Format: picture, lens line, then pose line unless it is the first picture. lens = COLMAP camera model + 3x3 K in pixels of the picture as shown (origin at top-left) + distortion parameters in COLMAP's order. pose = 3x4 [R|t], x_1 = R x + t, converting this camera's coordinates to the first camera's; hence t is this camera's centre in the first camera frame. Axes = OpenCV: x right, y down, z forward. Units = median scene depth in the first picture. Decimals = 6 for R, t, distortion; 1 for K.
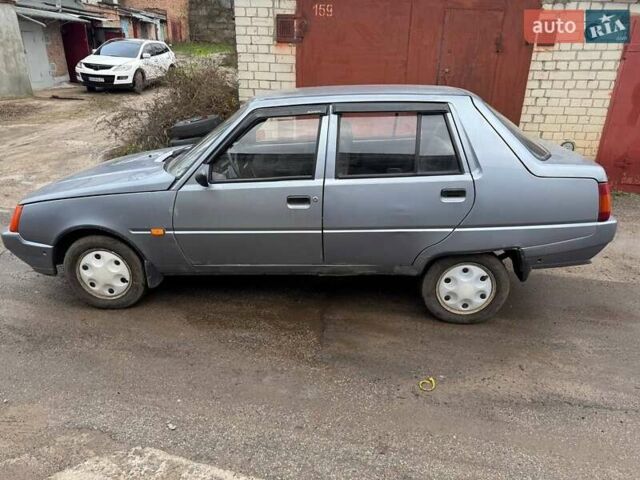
lens RADIAL K [[440.3, 0, 320.0], [0, 440.3, 240.0], [0, 0, 1]] dist [0.054057, -0.059309]
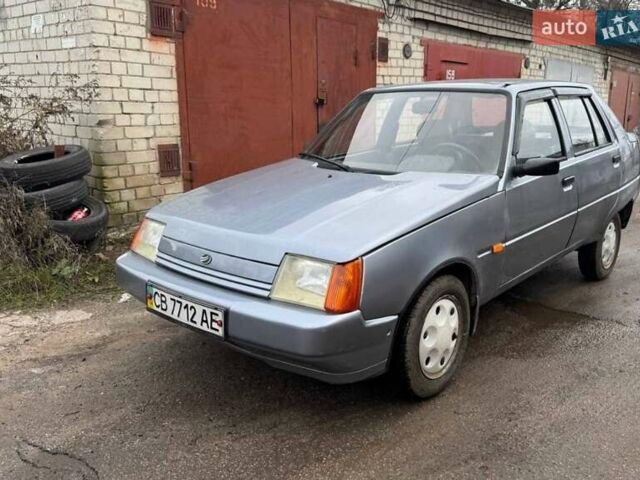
lens RADIAL K [[571.1, 0, 348.3], [0, 571.1, 240.0], [0, 0, 1]] dist [0.093412, -0.180567]
pose [[0.604861, -0.188366, 0.773732, -0.662828], [0.296385, 0.955068, 0.000816, -0.056401], [-0.739121, 0.228829, 0.633512, 0.288106]]
